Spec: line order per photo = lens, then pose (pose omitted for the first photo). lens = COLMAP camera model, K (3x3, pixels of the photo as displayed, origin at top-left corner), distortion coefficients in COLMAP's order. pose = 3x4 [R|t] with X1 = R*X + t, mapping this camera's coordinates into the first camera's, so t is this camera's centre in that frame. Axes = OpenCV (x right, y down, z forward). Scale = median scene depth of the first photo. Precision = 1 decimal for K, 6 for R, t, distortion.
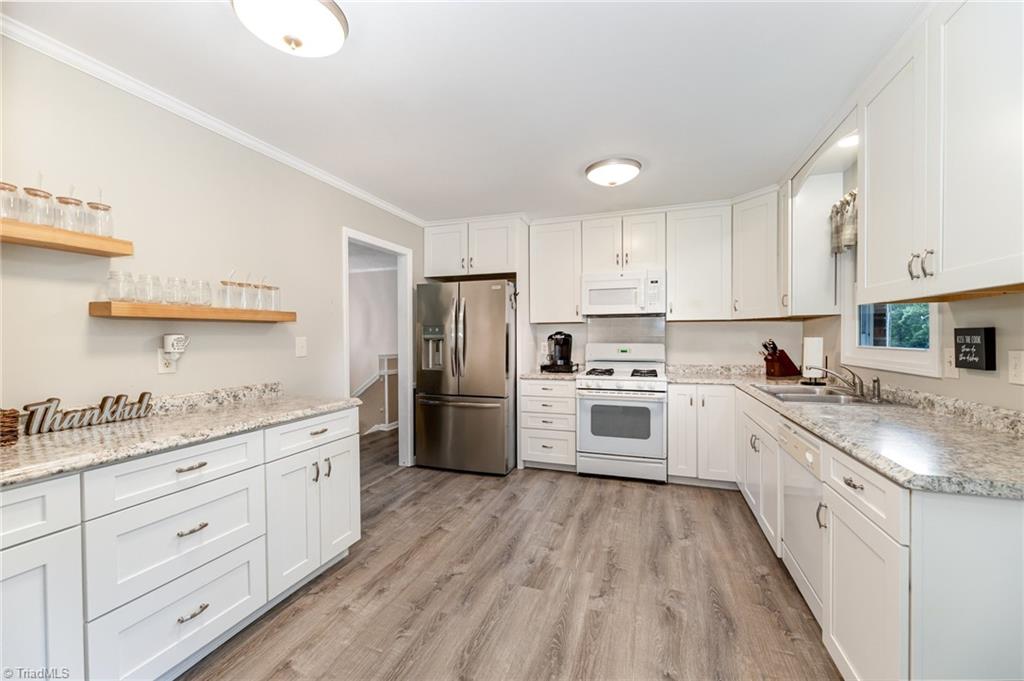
lens RADIAL K [[427.3, 0, 507.8], [0, 427.3, 345.3], [0, 0, 1]] dist [-0.000723, -0.000011]
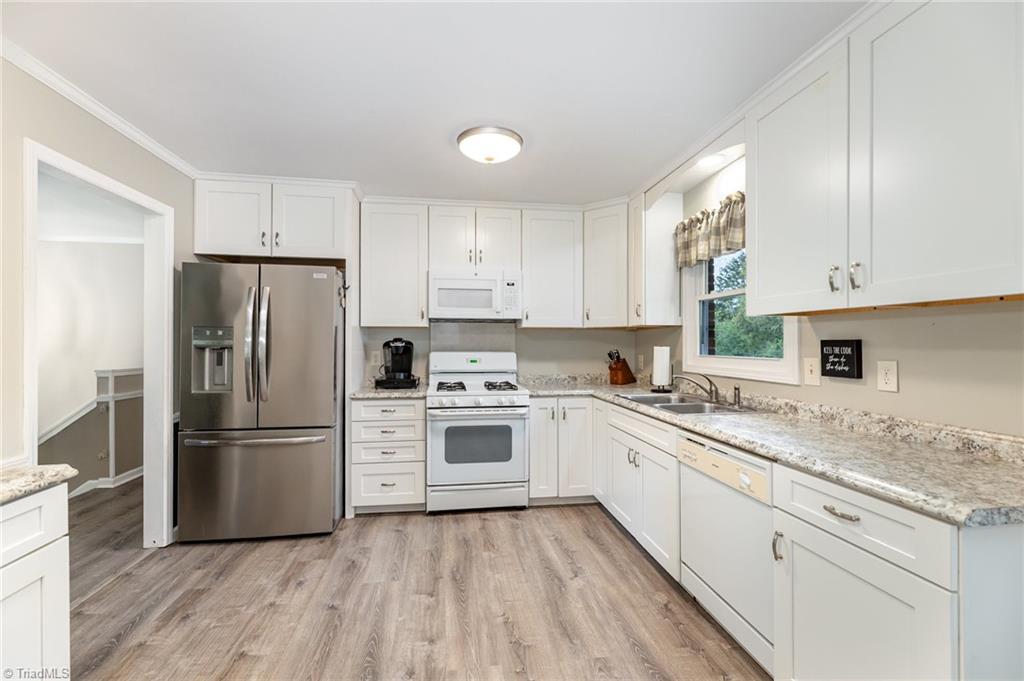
lens RADIAL K [[427.3, 0, 507.8], [0, 427.3, 345.3], [0, 0, 1]] dist [-0.000723, -0.000011]
pose [[0.881941, 0.005693, 0.471326, -0.092952], [0.001887, 0.999876, -0.015609, -0.005767], [-0.471356, 0.014655, 0.881821, 0.222001]]
